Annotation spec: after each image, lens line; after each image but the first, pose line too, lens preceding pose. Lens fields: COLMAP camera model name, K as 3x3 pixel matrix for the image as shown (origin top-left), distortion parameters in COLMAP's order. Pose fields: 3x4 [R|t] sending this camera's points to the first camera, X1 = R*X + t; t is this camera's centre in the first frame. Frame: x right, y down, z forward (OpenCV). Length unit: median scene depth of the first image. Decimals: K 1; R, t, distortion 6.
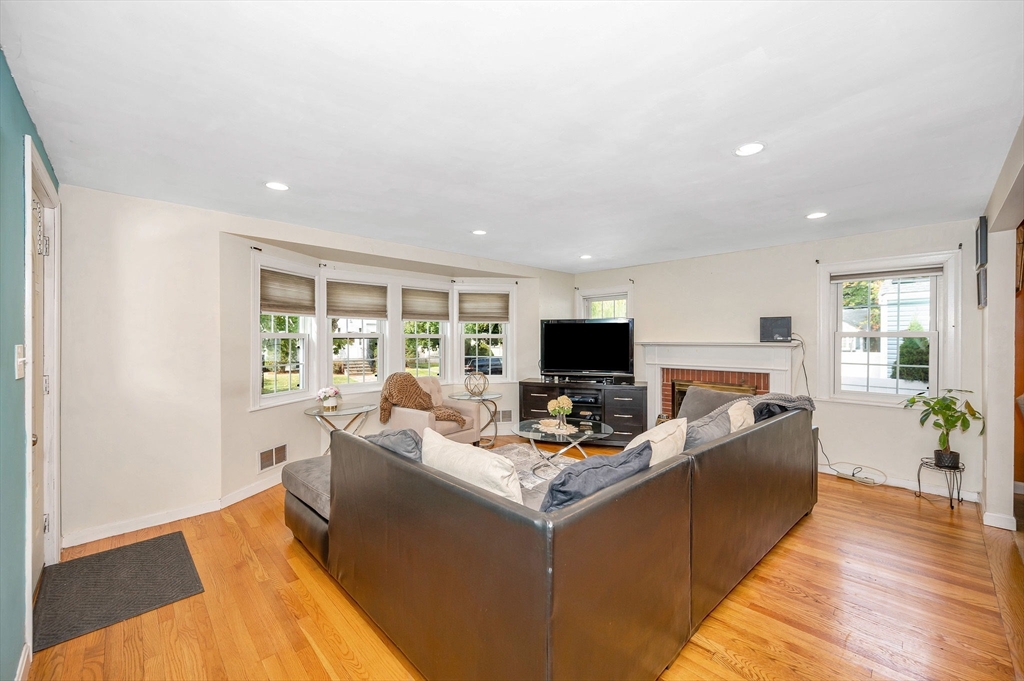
lens RADIAL K [[411.4, 0, 512.0], [0, 411.4, 340.5], [0, 0, 1]] dist [-0.000657, -0.000041]
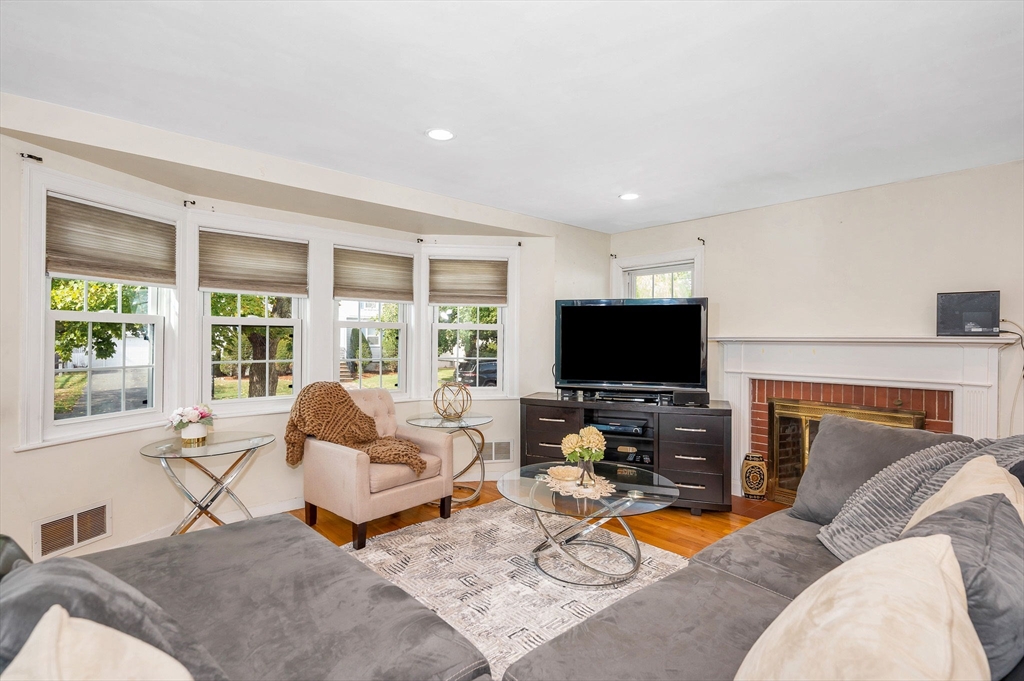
lens RADIAL K [[489.0, 0, 512.0], [0, 489.0, 340.5], [0, 0, 1]] dist [-0.002453, -0.000428]
pose [[0.998989, 0.007652, -0.044302, 0.038413], [-0.007765, 0.999967, -0.002389, 0.014233], [0.044282, 0.002731, 0.999015, 0.263040]]
